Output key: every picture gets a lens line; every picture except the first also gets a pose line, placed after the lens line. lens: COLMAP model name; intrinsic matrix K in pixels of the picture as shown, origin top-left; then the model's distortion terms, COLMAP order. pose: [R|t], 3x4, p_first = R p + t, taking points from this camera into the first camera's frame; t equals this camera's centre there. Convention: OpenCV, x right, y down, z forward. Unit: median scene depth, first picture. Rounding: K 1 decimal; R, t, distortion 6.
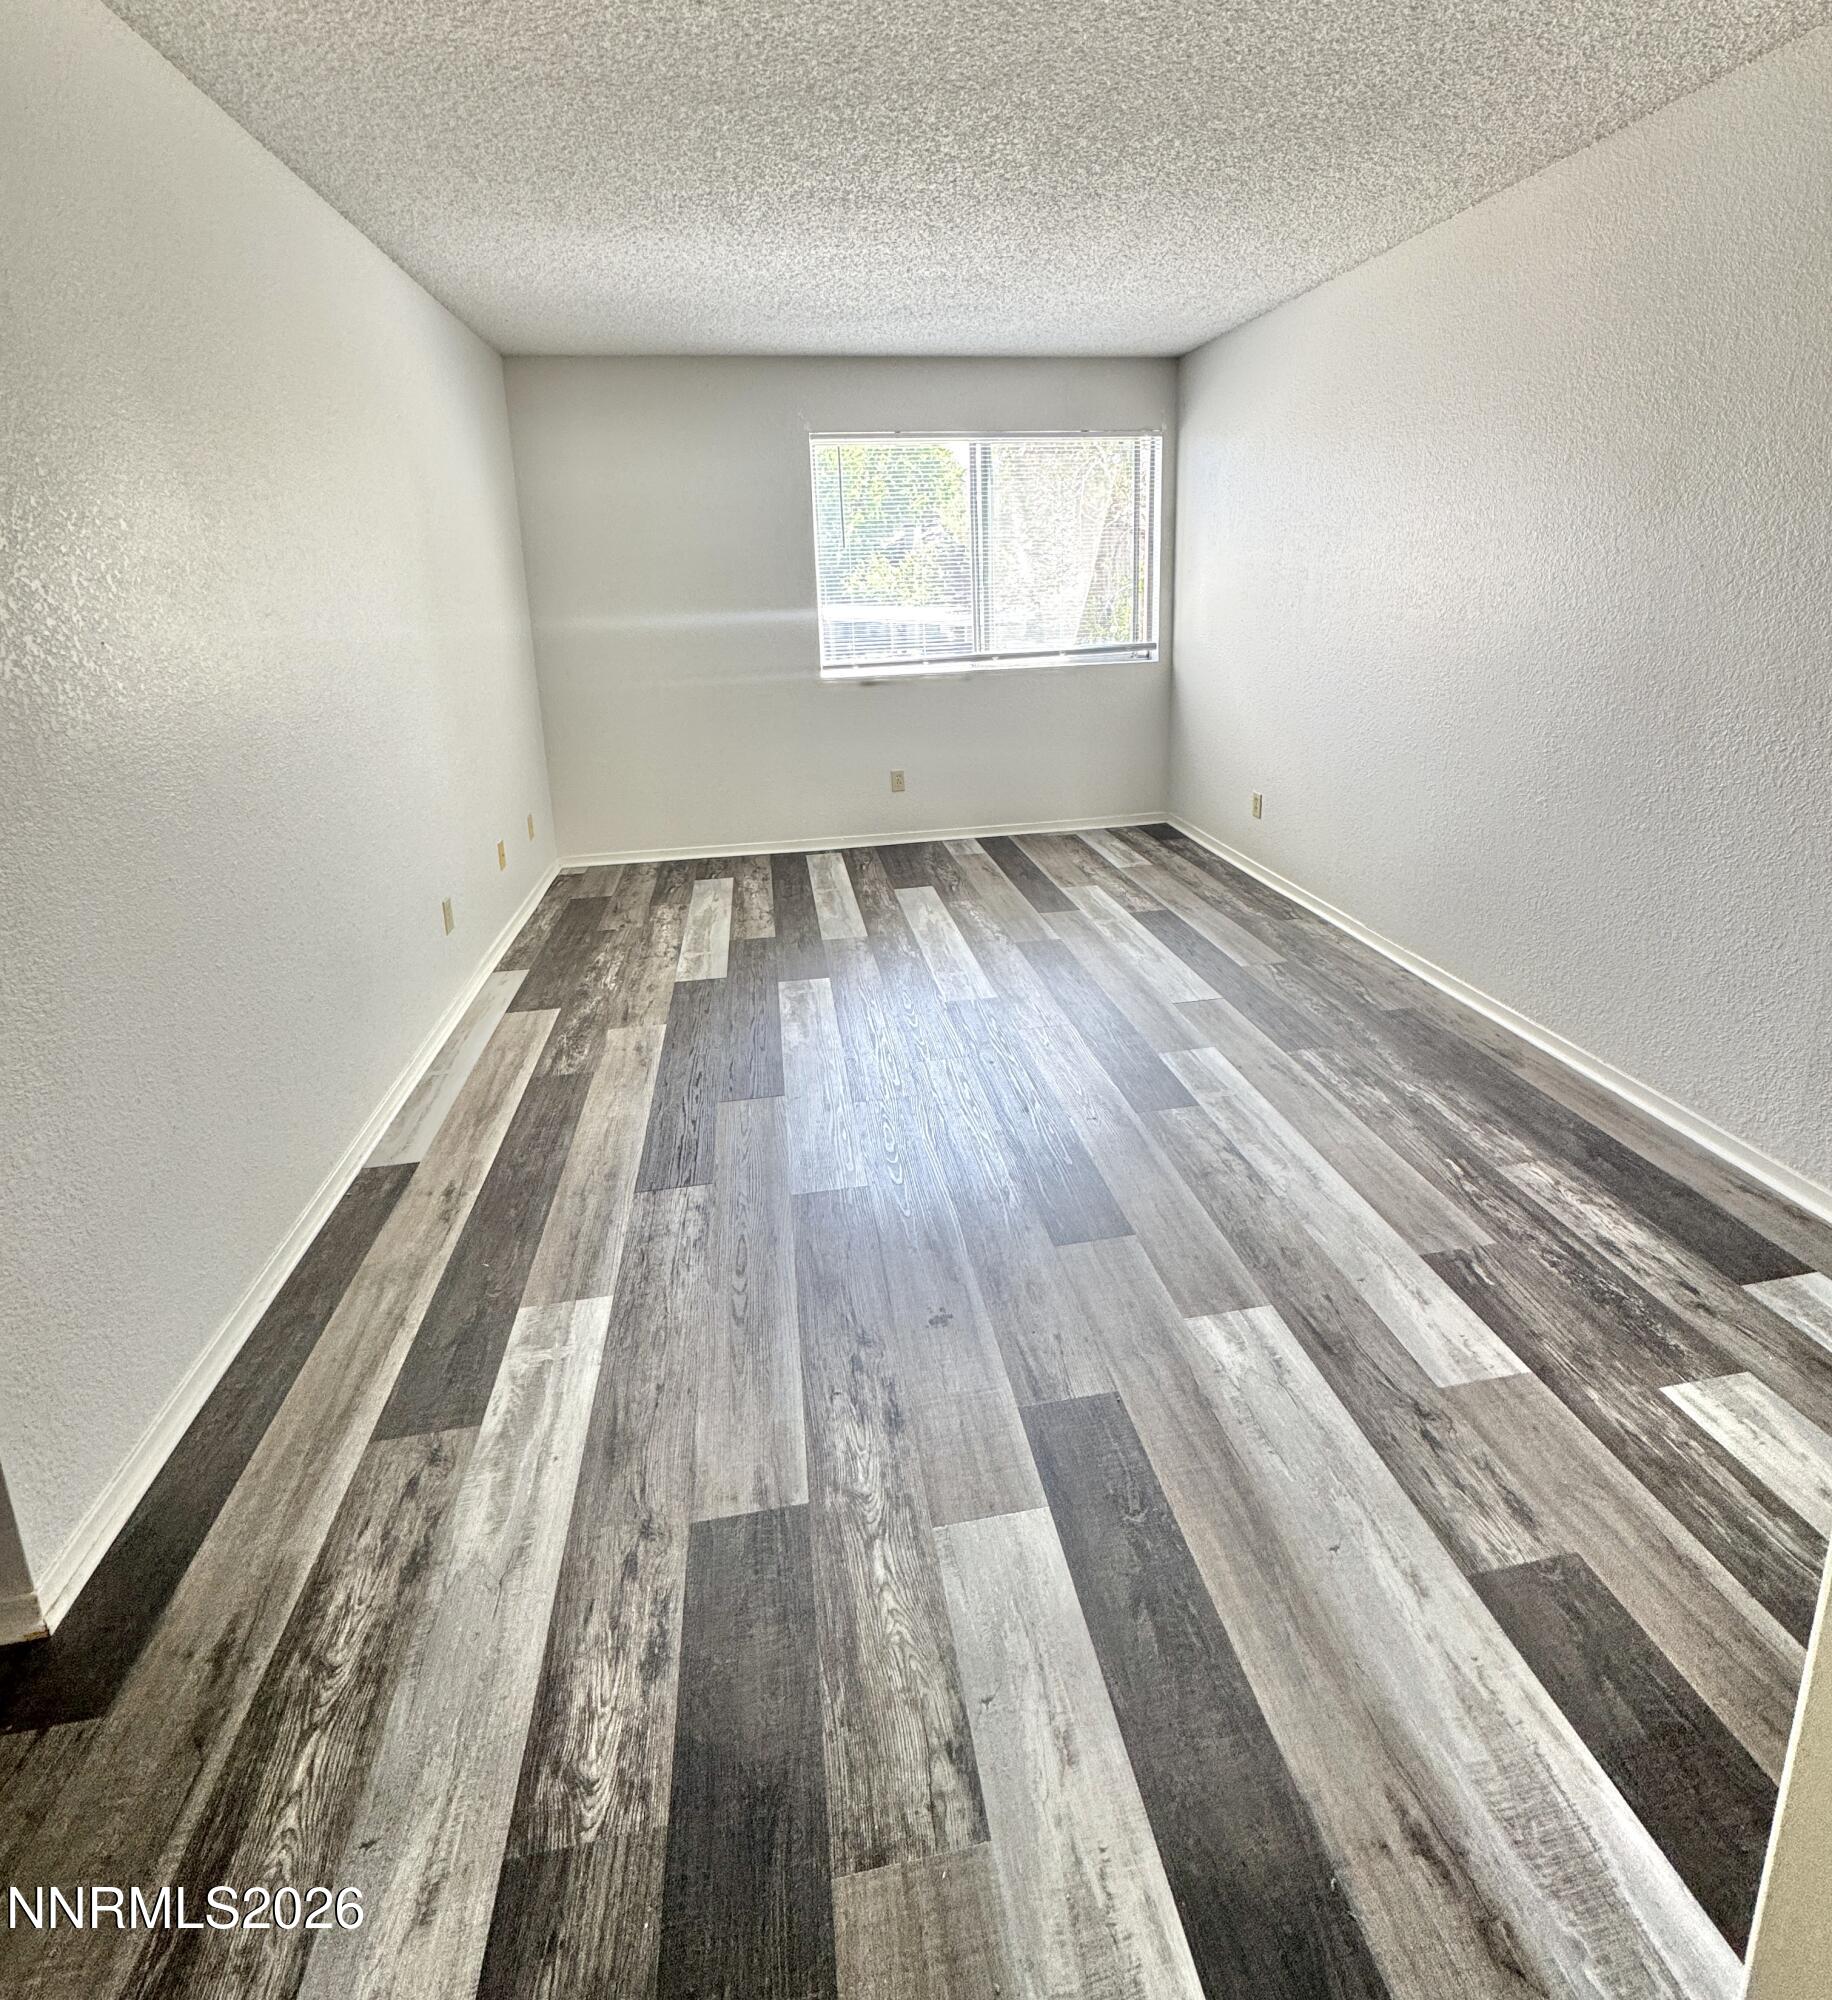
lens RADIAL K [[902.8, 0, 916.0], [0, 902.8, 1000.0], [0, 0, 1]] dist [0.001751, 0.000239]
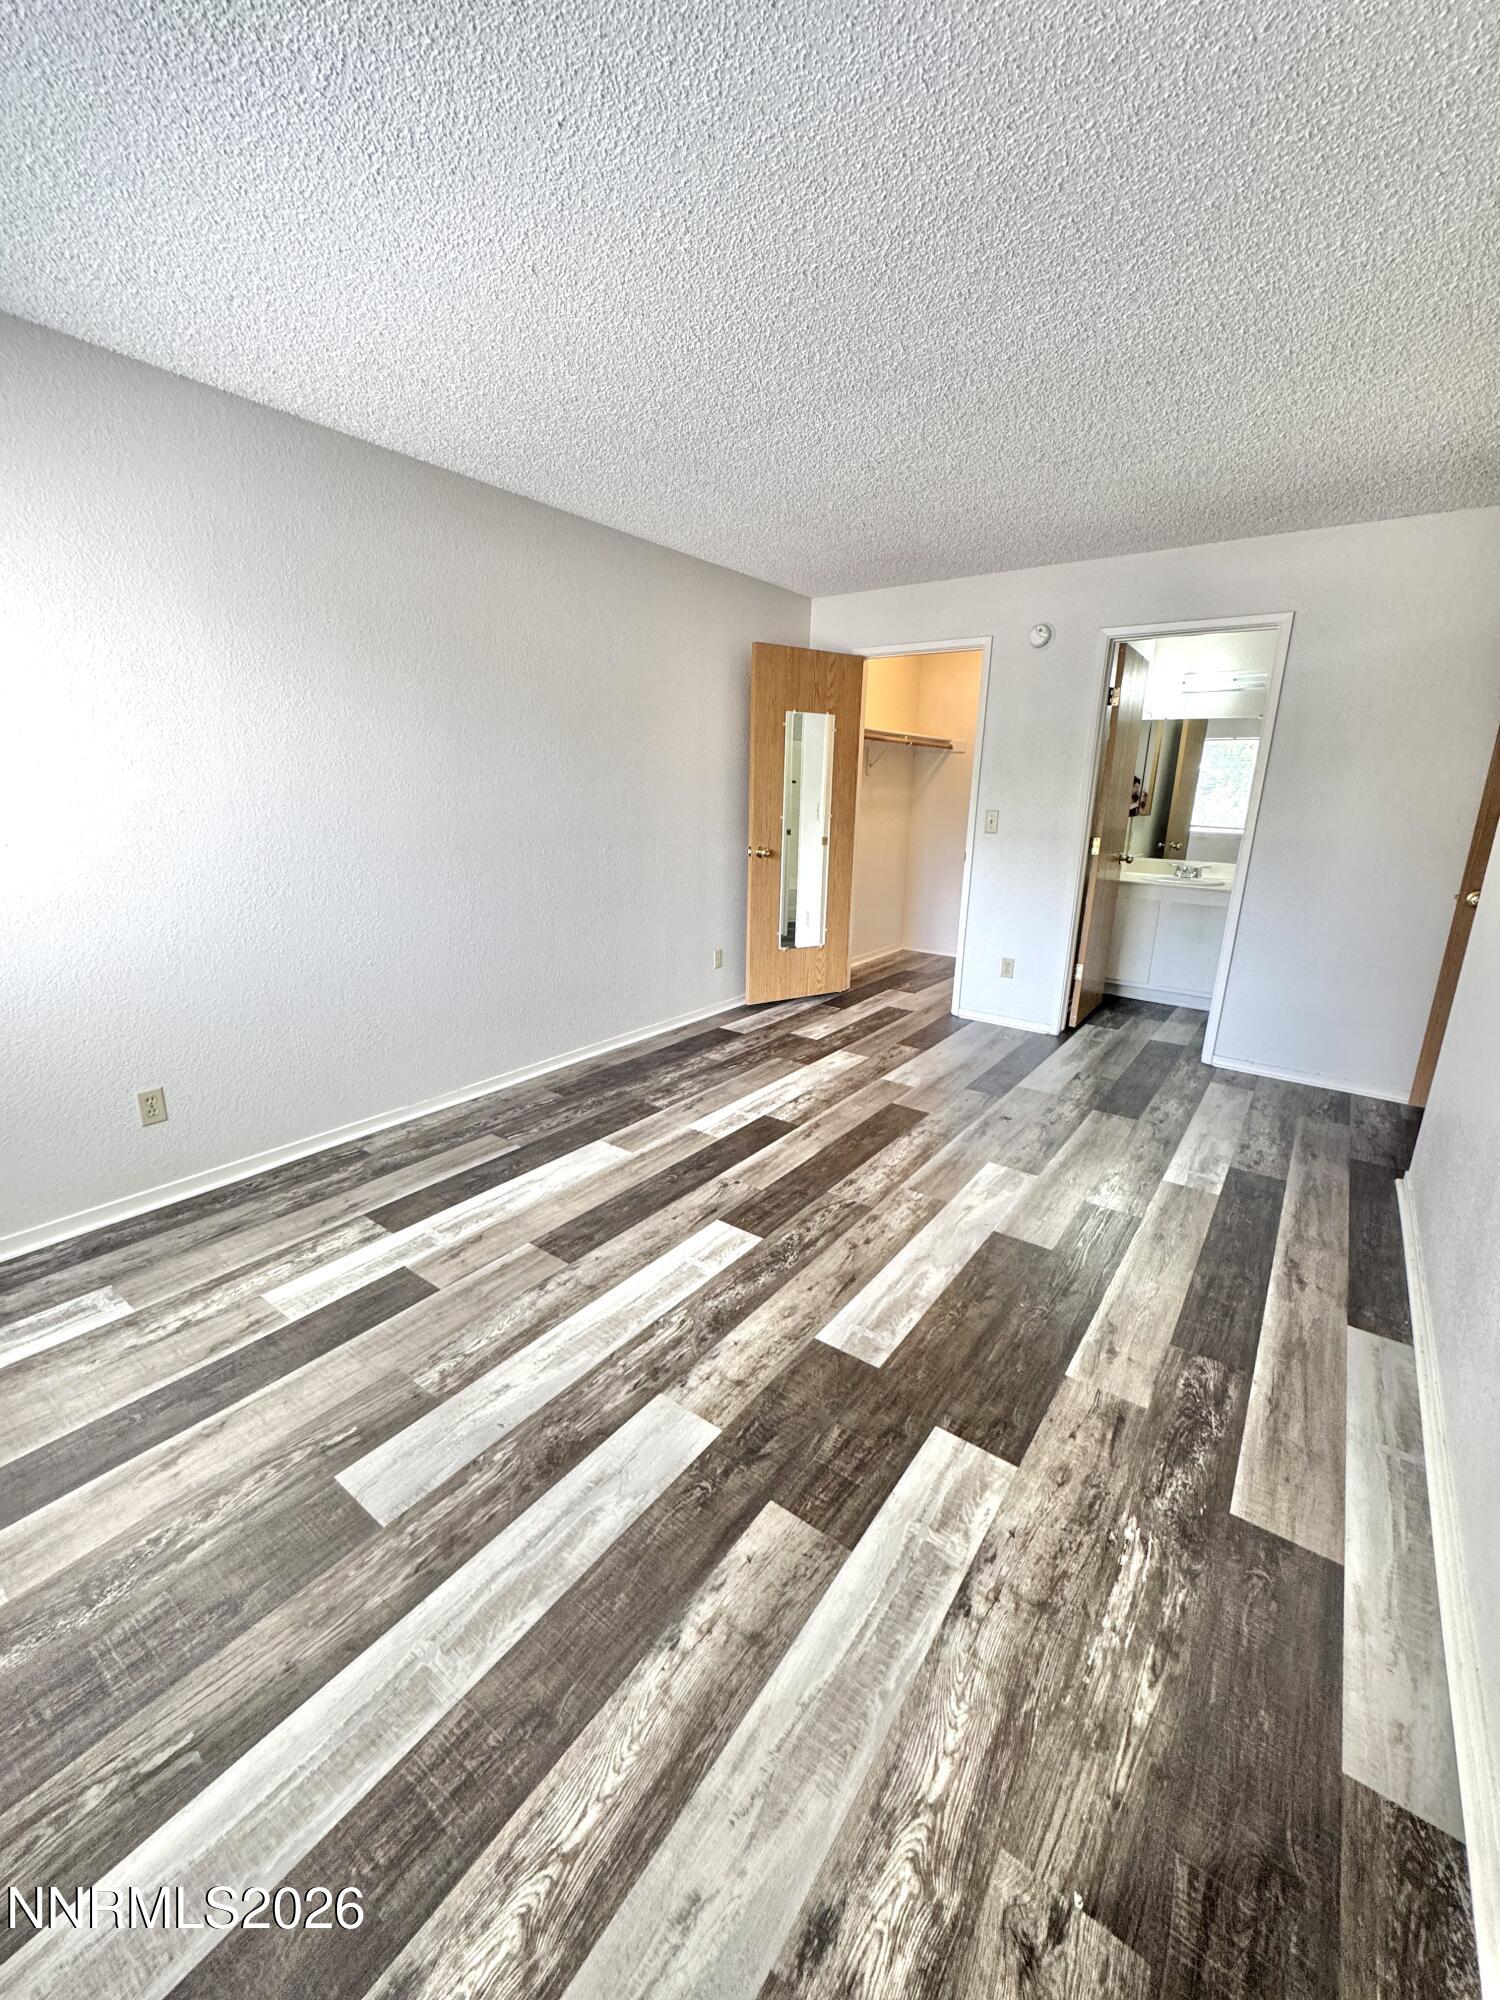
lens RADIAL K [[791.7, 0, 753.4], [0, 791.7, 992.6], [0, 0, 1]] dist [-0.000710, 0.000316]
pose [[-0.699949, -0.172089, 0.693150, -0.692253], [0.305641, 0.804994, 0.508496, -0.889147], [-0.645488, 0.567776, -0.510858, 1.849386]]
